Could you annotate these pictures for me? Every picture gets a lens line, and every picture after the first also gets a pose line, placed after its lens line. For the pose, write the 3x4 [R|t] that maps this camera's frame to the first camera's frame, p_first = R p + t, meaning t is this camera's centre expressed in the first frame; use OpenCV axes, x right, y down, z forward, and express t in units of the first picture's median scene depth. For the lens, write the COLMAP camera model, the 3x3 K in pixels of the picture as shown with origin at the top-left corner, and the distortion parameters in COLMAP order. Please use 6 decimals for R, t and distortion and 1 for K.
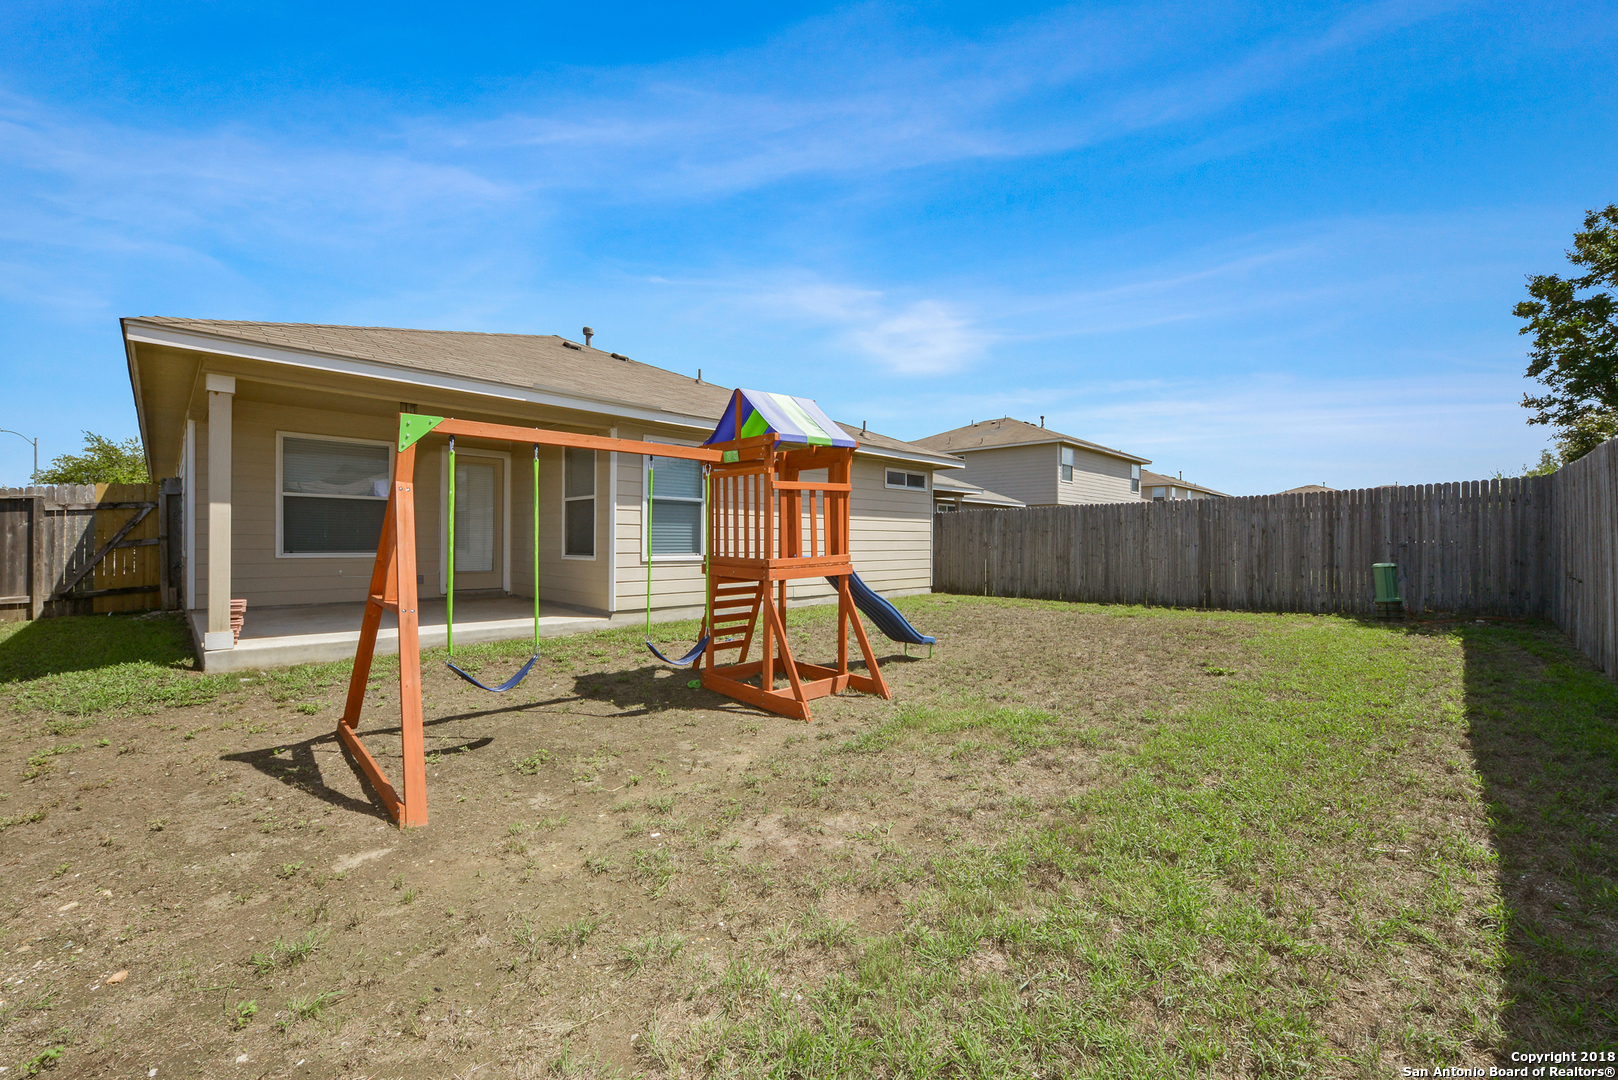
lens RADIAL K [[648.3, 0, 809.0], [0, 648.3, 540.0], [0, 0, 1]] dist [-0.008105, -0.000216]
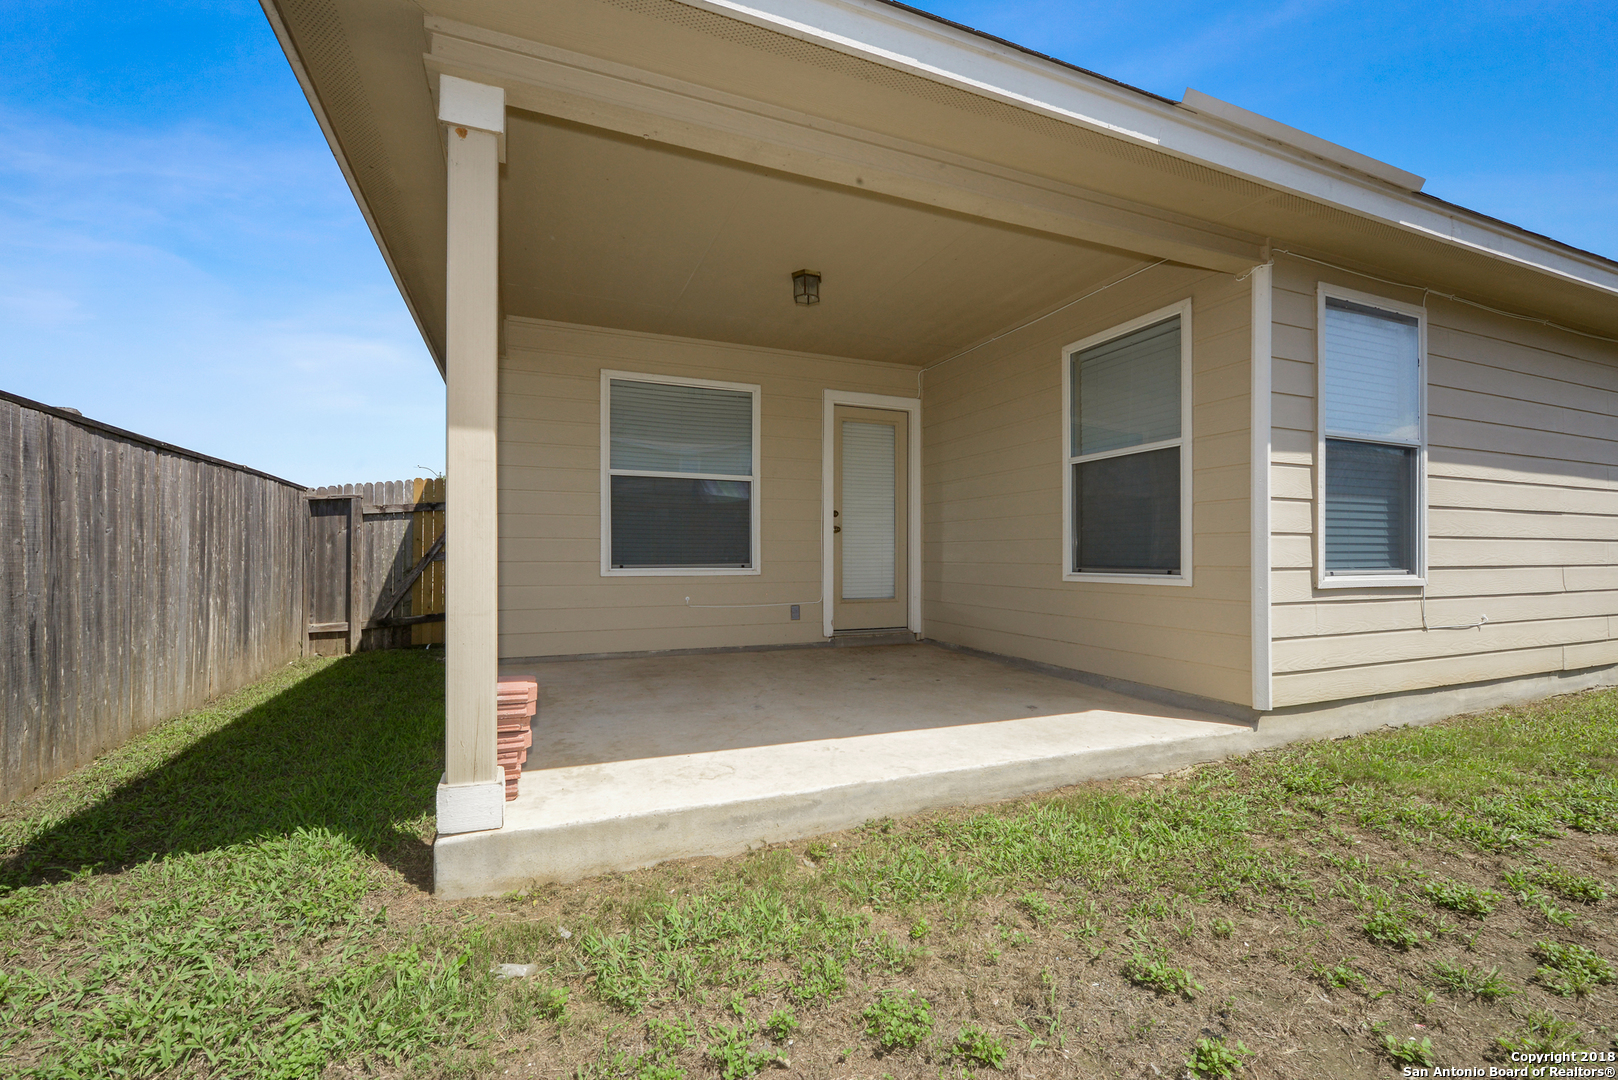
lens RADIAL K [[672.6, 0, 809.0], [0, 672.6, 540.0], [0, 0, 1]] dist [-0.000096, -0.000021]
pose [[0.922387, -0.015222, -0.385967, -0.370919], [0.006657, 0.999701, -0.023517, 0.009426], [0.386210, 0.019123, 0.922213, 0.453389]]
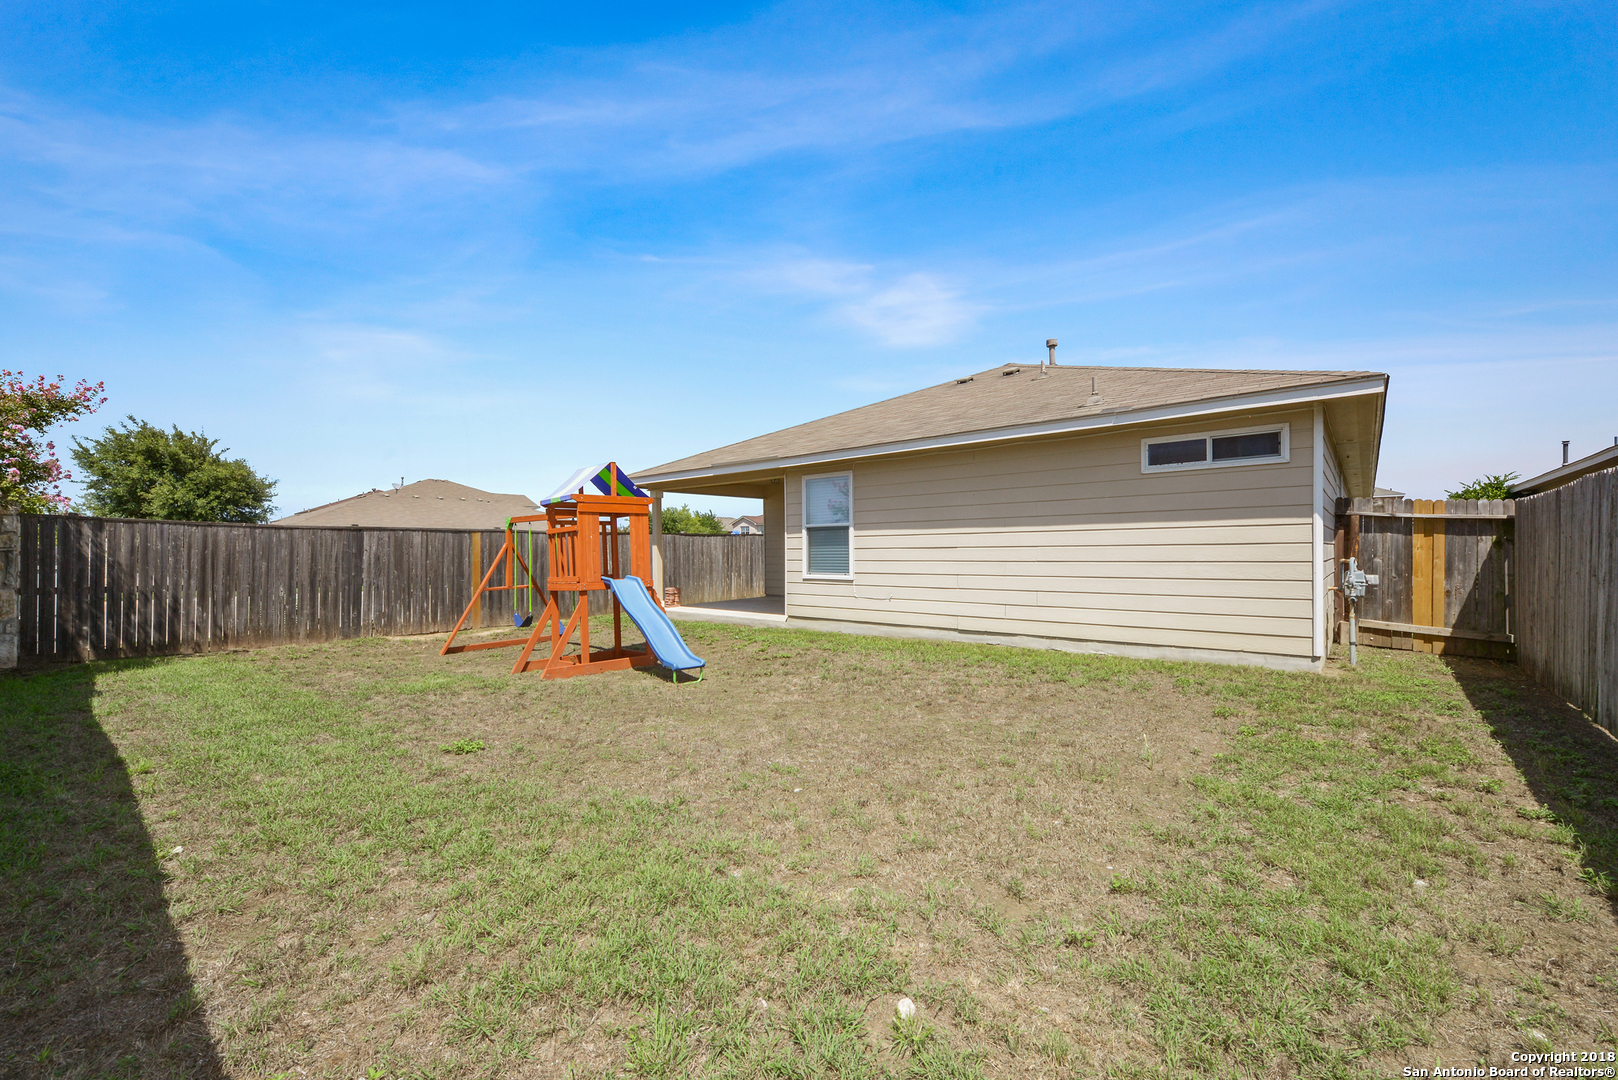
lens RADIAL K [[648.3, 0, 809.0], [0, 648.3, 540.0], [0, 0, 1]] dist [-0.008105, -0.000216]
pose [[0.064856, -0.025026, -0.997581, 0.937869], [0.008088, 0.999666, -0.024552, -0.009016], [0.997862, -0.006476, 0.065037, 0.883486]]
